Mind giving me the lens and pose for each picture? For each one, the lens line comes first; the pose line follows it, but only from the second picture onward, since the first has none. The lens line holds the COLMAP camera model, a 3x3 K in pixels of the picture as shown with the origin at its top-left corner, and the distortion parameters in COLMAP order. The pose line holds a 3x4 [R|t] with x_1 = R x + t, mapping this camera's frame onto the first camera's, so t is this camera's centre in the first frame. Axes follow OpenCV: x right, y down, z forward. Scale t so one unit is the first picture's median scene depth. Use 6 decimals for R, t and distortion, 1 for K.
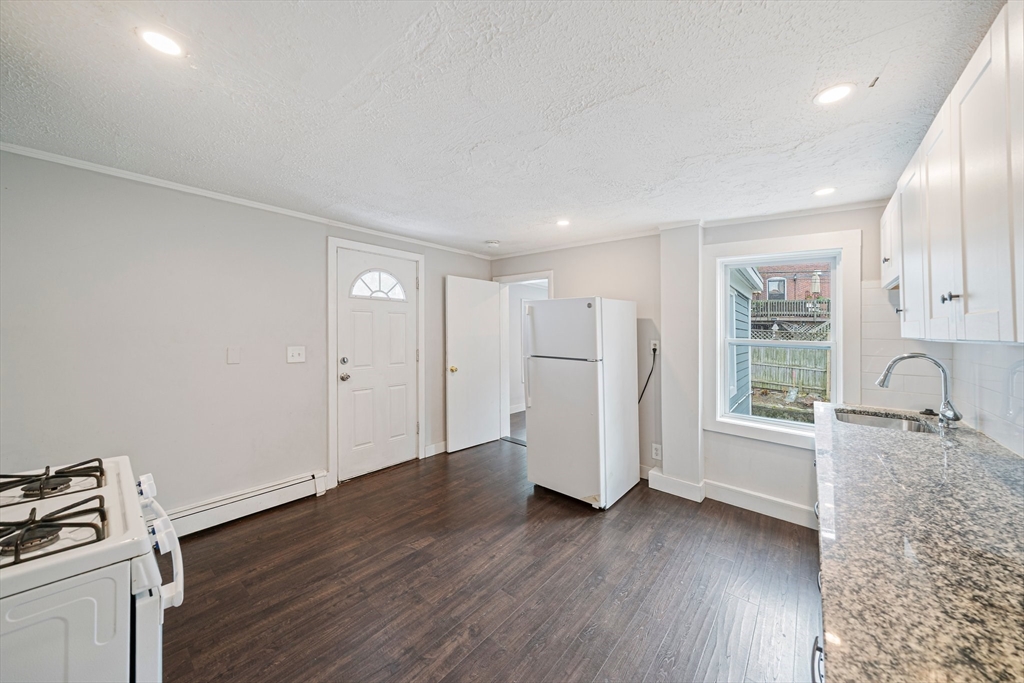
lens RADIAL K [[356.2, 0, 526.9], [0, 356.2, 318.0], [0, 0, 1]] dist [-0.009313, -0.000377]
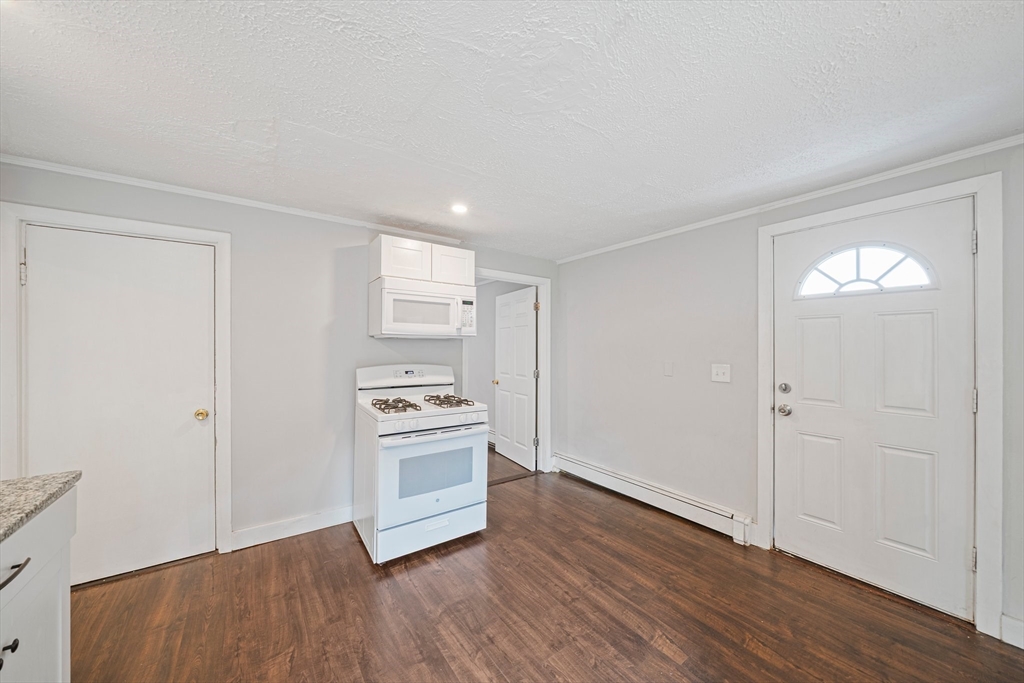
lens RADIAL K [[356.2, 0, 517.9], [0, 356.2, 346.5], [0, 0, 1]] dist [-0.009313, -0.000377]
pose [[-0.254693, -0.011779, -0.966950, 0.378803], [0.025812, 0.999487, -0.018974, 0.039461], [0.966677, -0.029792, -0.254258, 0.752331]]
